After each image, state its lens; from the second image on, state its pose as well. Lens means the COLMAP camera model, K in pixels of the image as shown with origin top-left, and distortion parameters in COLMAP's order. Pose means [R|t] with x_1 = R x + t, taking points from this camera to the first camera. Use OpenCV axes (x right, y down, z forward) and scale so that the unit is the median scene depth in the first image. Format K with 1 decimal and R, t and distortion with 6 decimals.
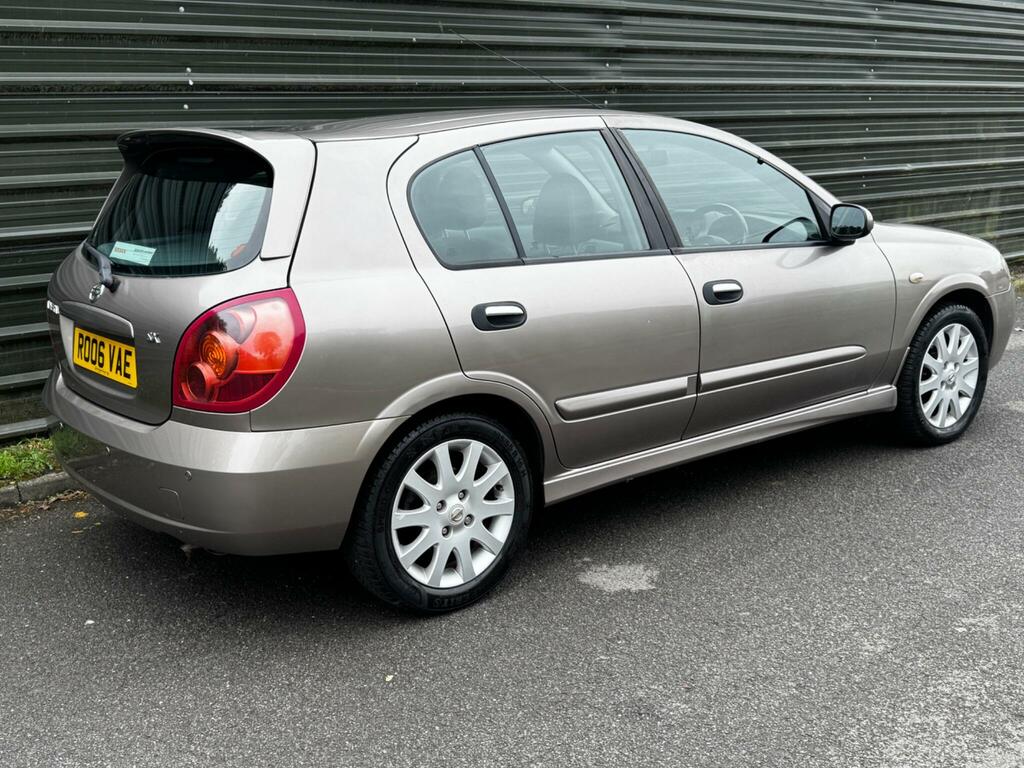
lens RADIAL K [[1111.6, 0, 510.8], [0, 1111.6, 393.4], [0, 0, 1]] dist [0.184521, -0.407150]
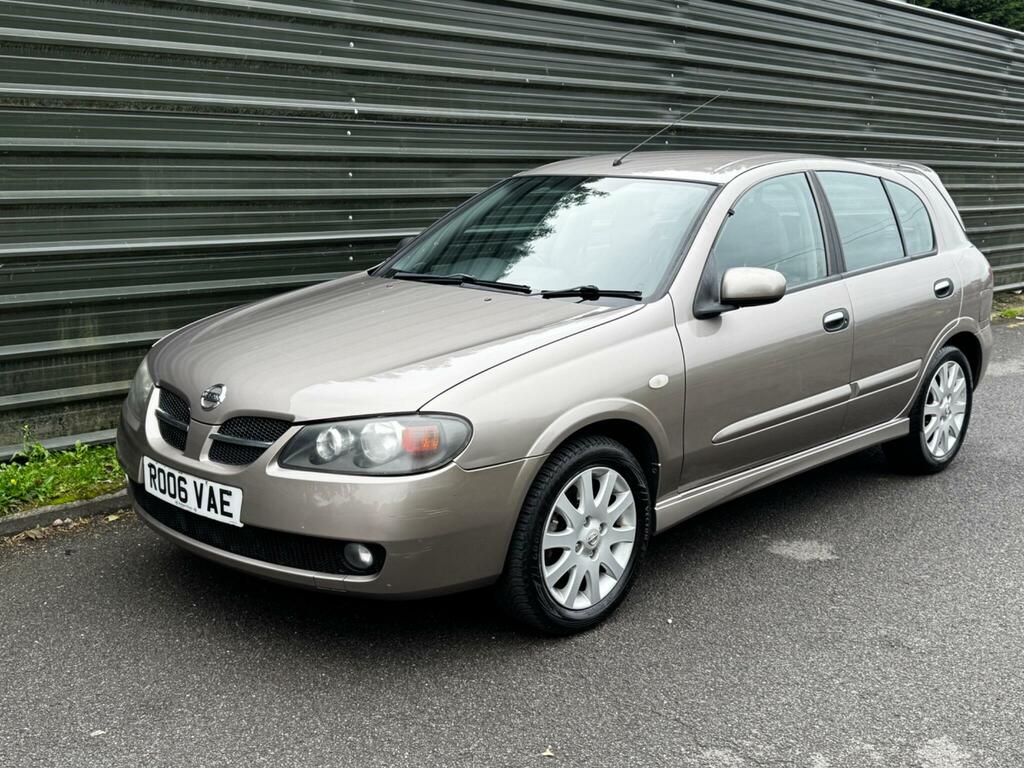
lens RADIAL K [[1134.2, 0, 517.5], [0, 1134.2, 391.2], [0, 0, 1]] dist [0.199131, -0.461241]
pose [[0.991891, 0.022497, 0.125088, -0.373615], [-0.019086, 0.999414, -0.028406, 0.038739], [-0.125653, 0.025788, 0.991739, -0.178237]]
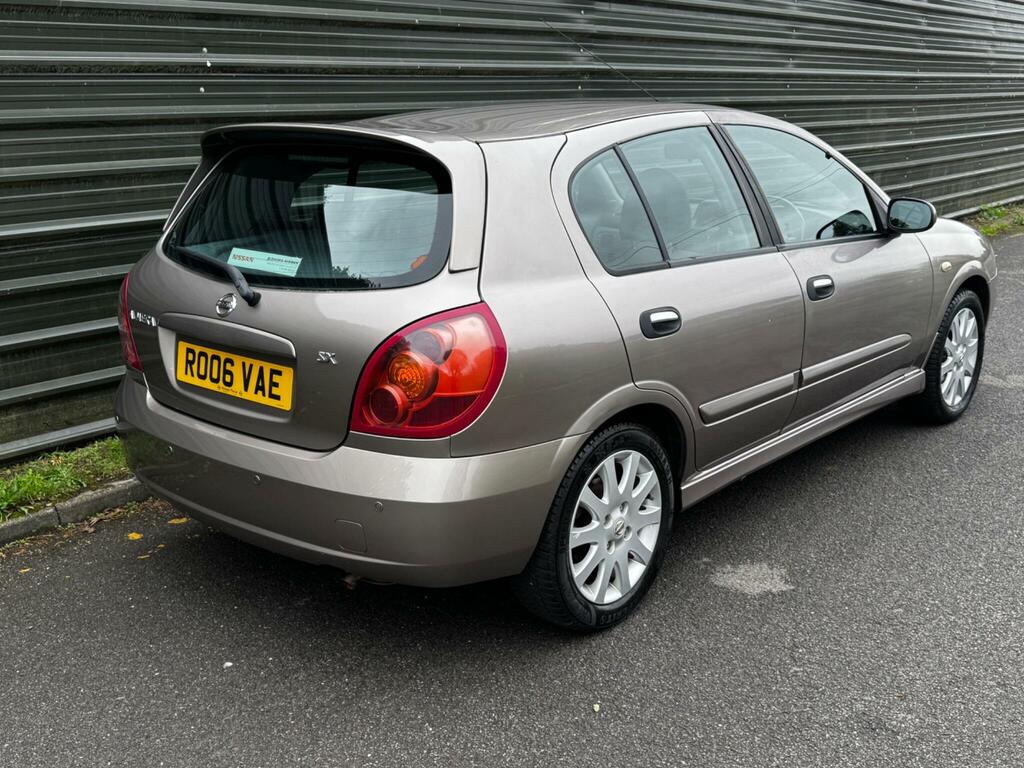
lens RADIAL K [[1059.7, 0, 514.2], [0, 1059.7, 387.9], [0, 0, 1]] dist [0.182827, -0.393069]
pose [[0.984082, -0.031841, 0.174842, -0.285488], [0.026344, 0.999086, 0.033672, -0.044960], [-0.175754, -0.028530, 0.984021, 0.104136]]
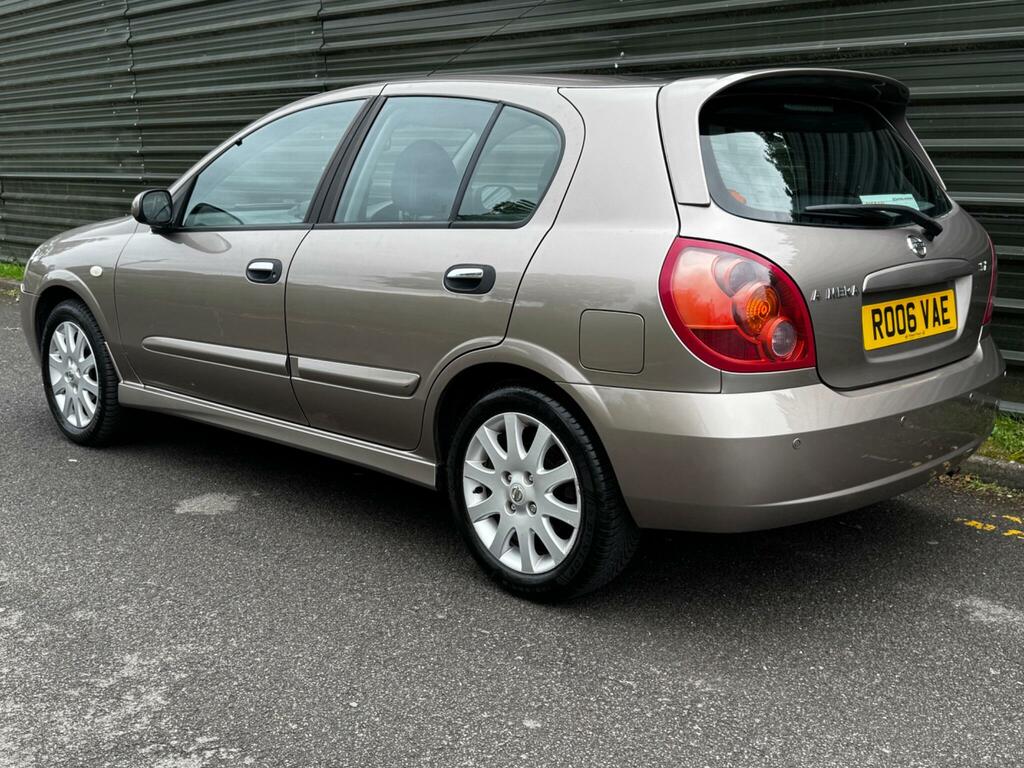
lens RADIAL K [[1158.5, 0, 514.0], [0, 1158.5, 386.6], [0, 0, 1]] dist [0.209902, -0.485701]
pose [[0.102549, 0.225875, -0.968744, 1.279350], [-0.235520, 0.951700, 0.196969, -0.256431], [0.966444, 0.207959, 0.150794, 1.142385]]
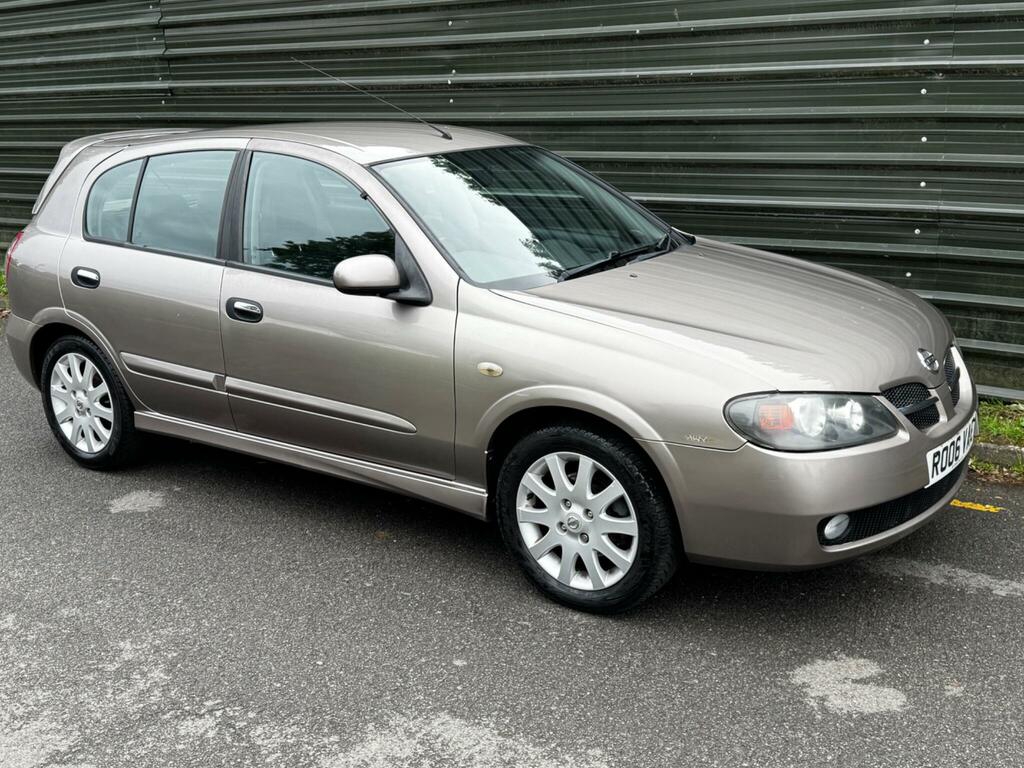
lens RADIAL K [[1123.6, 0, 507.5], [0, 1123.6, 384.6], [0, 0, 1]] dist [0.200747, -0.456861]
pose [[0.267710, 0.272397, -0.924192, 1.442828], [-0.205494, 0.953276, 0.221444, -0.354774], [0.941331, 0.130633, 0.311178, 1.018491]]
